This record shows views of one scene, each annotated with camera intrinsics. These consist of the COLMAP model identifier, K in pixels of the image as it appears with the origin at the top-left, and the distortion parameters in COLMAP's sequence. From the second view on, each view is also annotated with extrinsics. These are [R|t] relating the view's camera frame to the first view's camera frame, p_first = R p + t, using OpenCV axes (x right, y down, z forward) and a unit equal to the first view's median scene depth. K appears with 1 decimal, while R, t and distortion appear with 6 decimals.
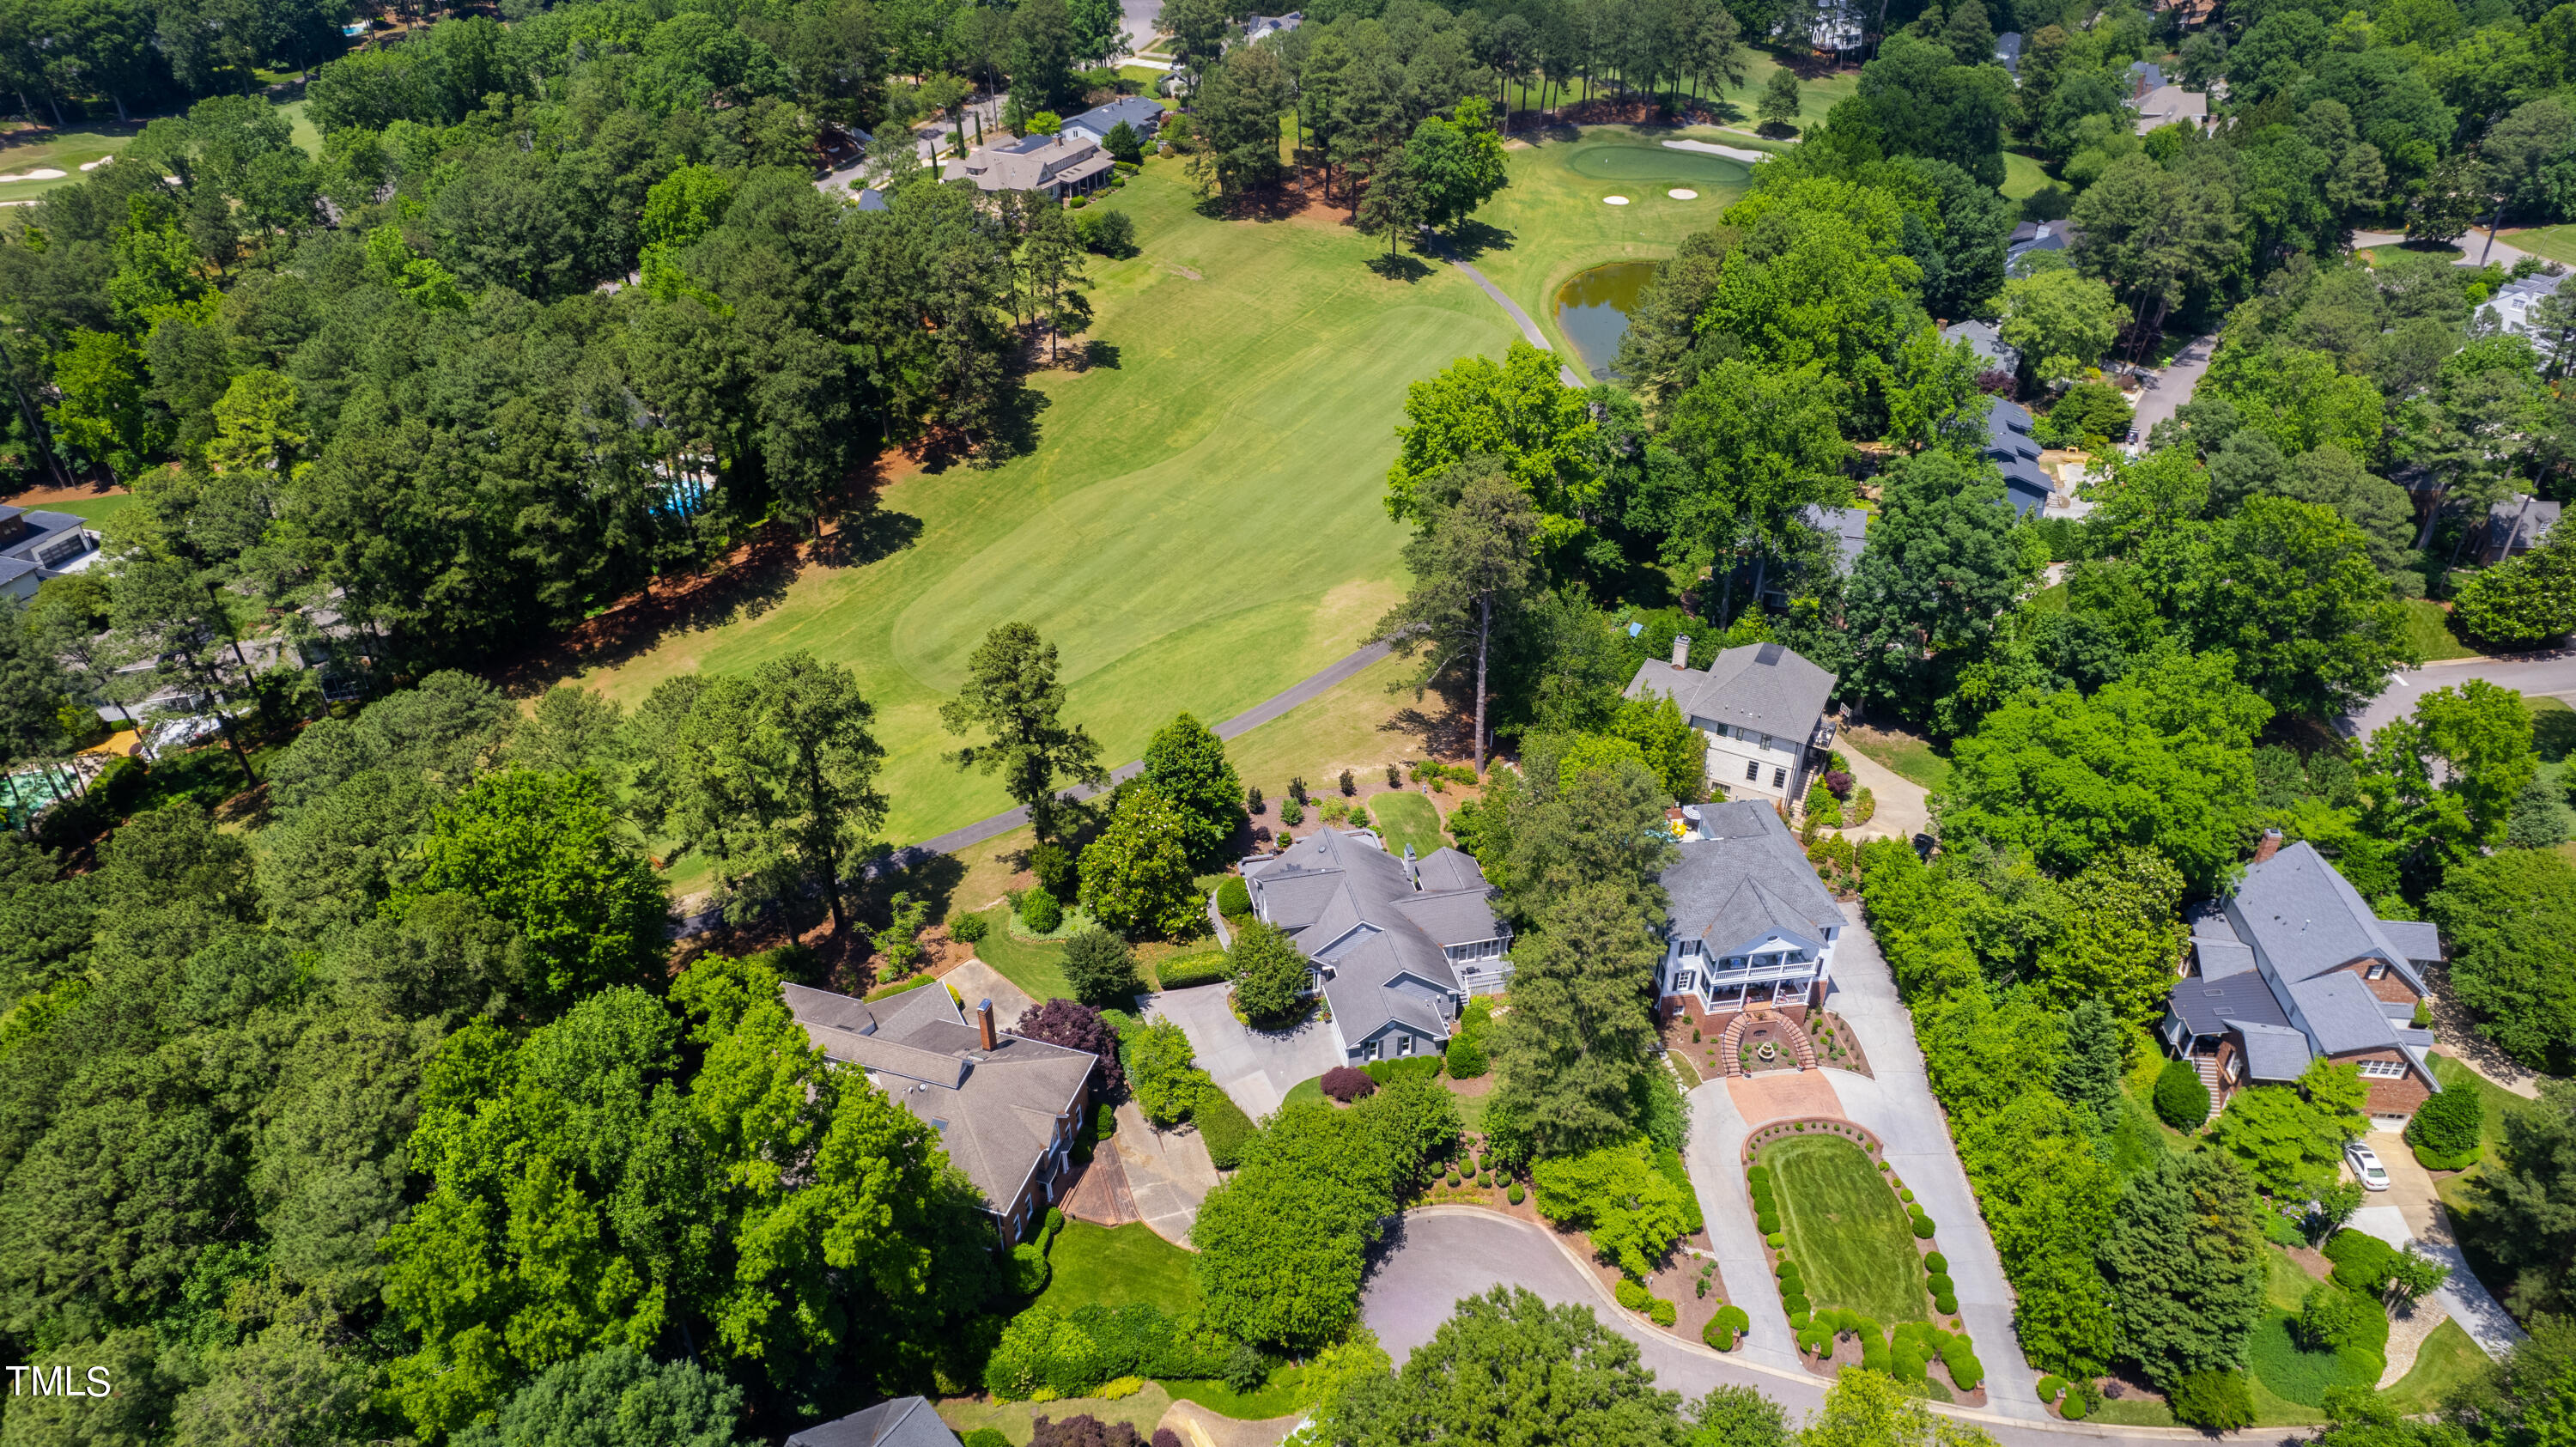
lens RADIAL K [[1690.9, 0, 1286.4], [0, 1690.9, 727.1], [0, 0, 1]] dist [-0.025261, 0.007511]
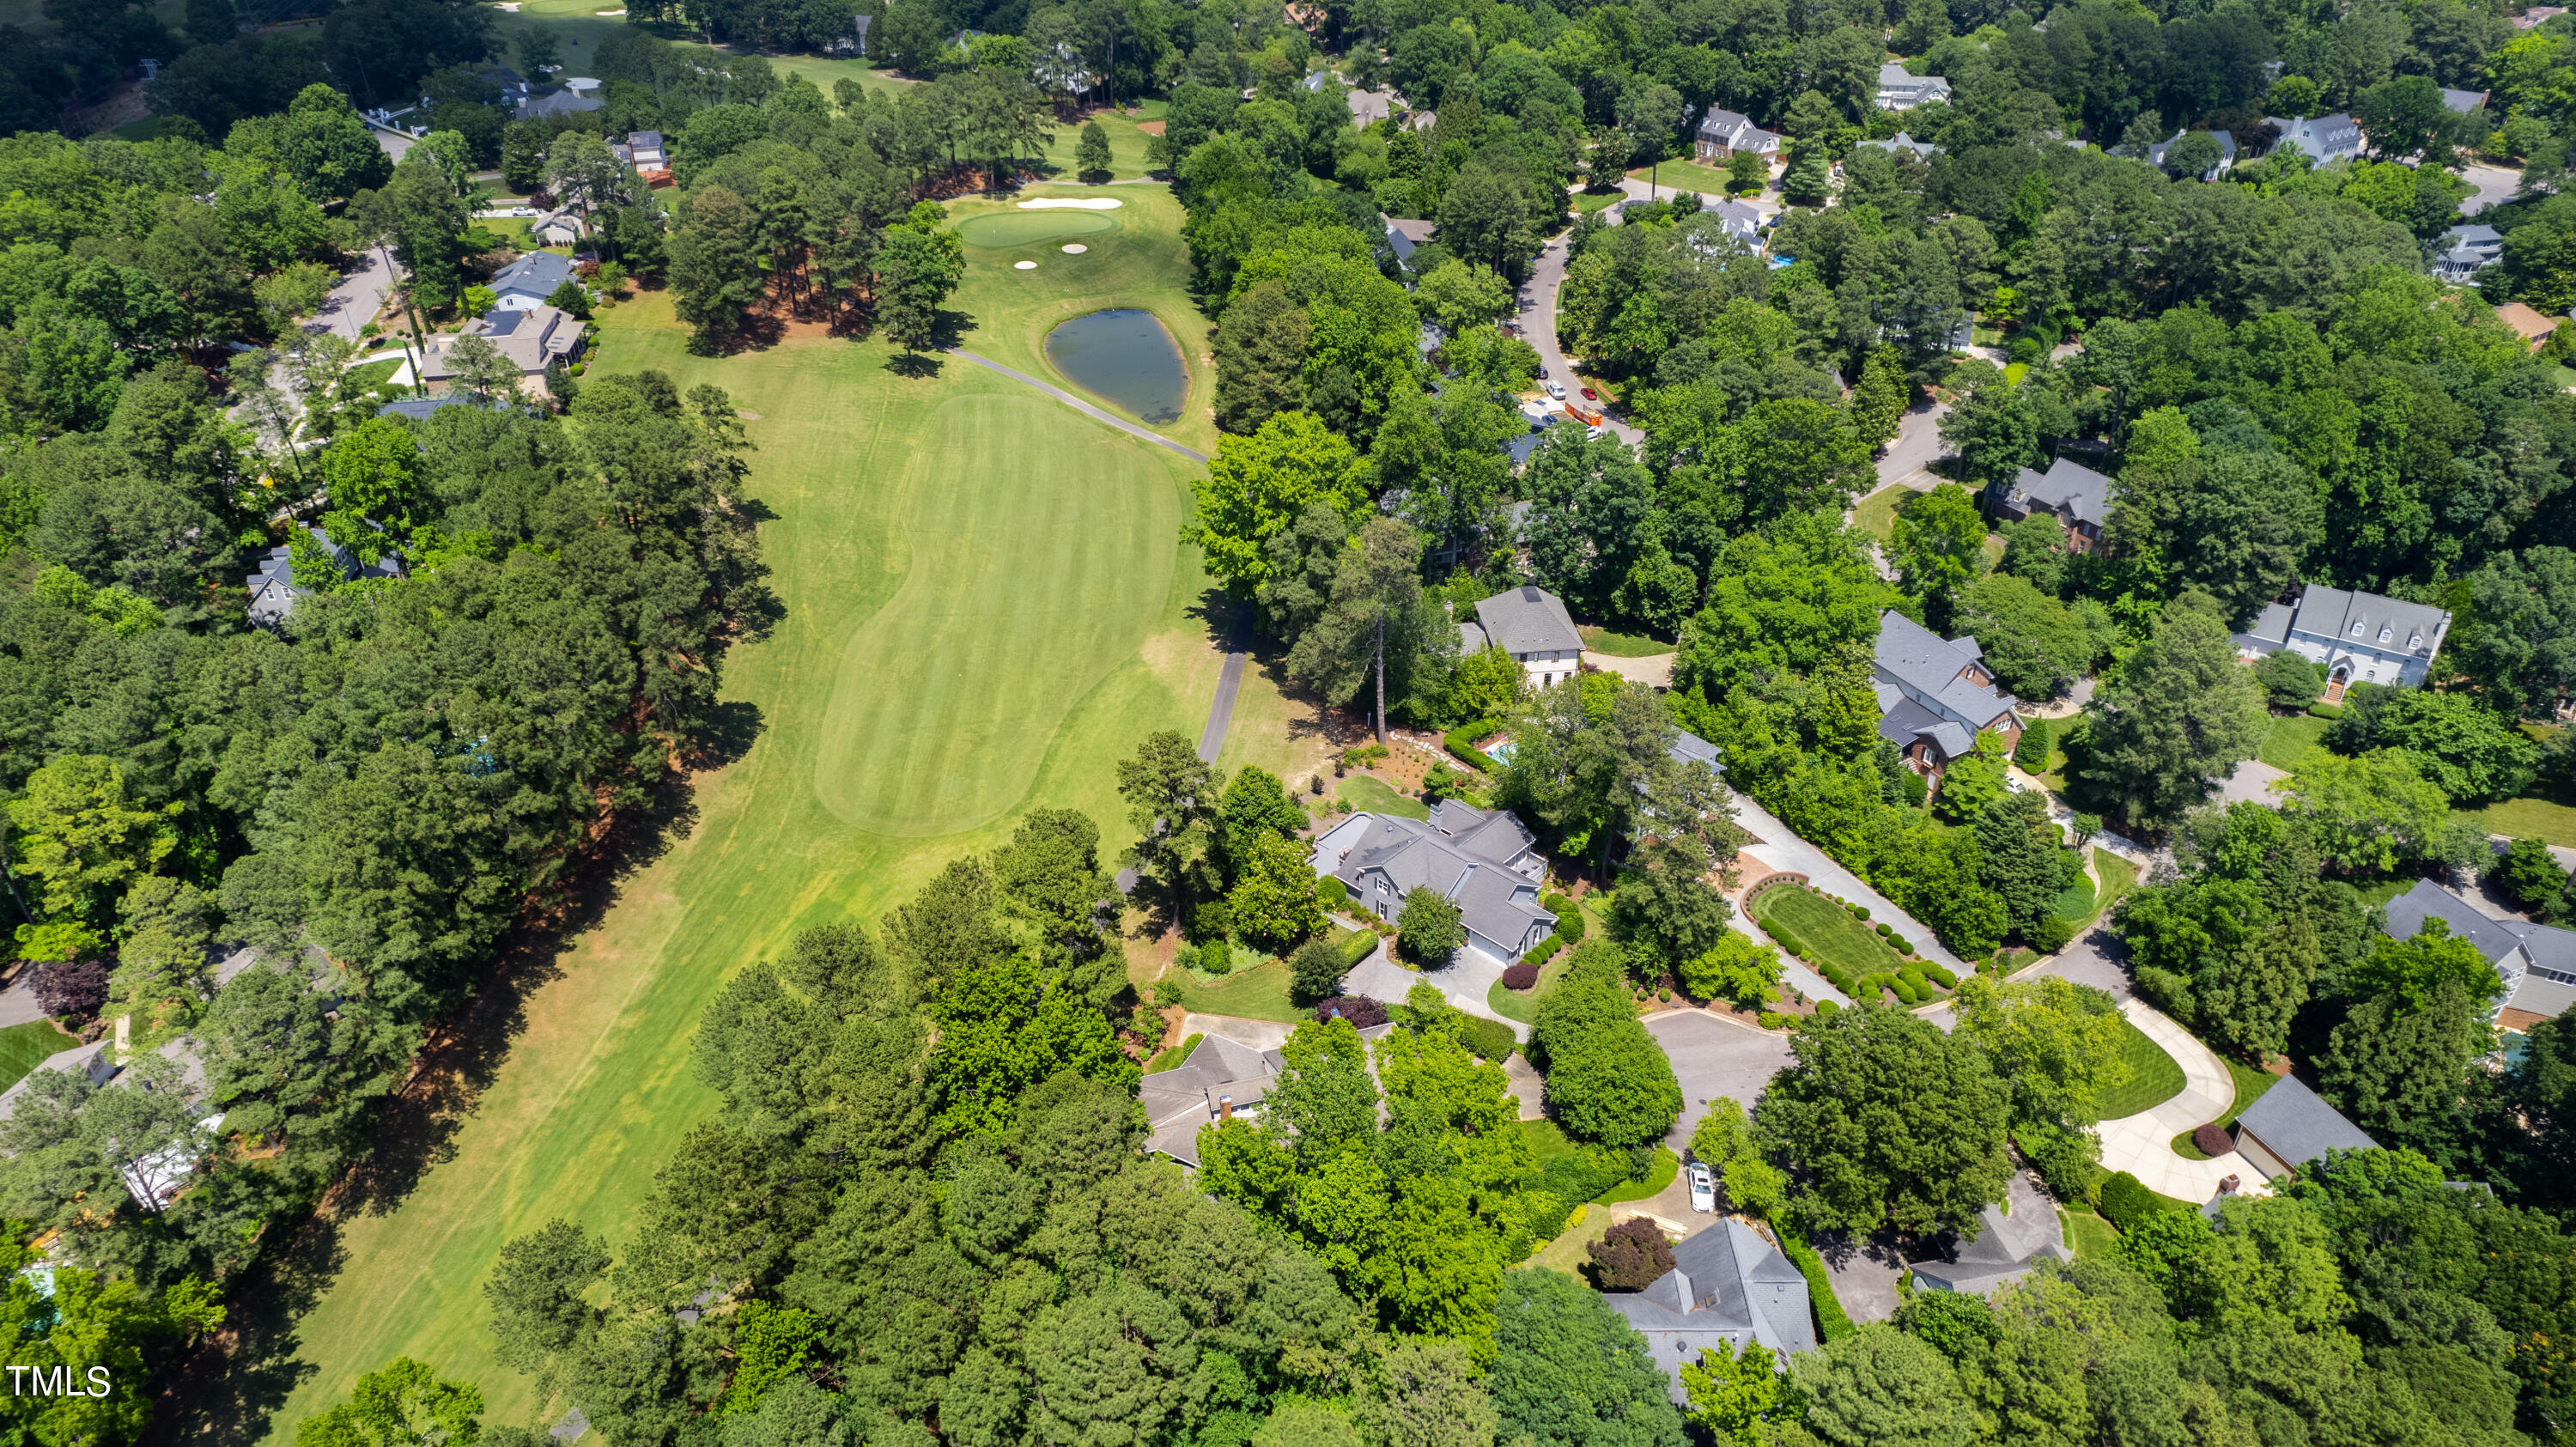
lens RADIAL K [[1690.9, 0, 1287.8], [0, 1690.9, 720.9], [0, 0, 1]] dist [-0.025261, 0.007511]
pose [[0.823089, -0.308029, 0.477120, -0.481960], [0.308228, 0.947922, 0.080249, -0.101432], [-0.476991, 0.081009, 0.875167, -0.071781]]
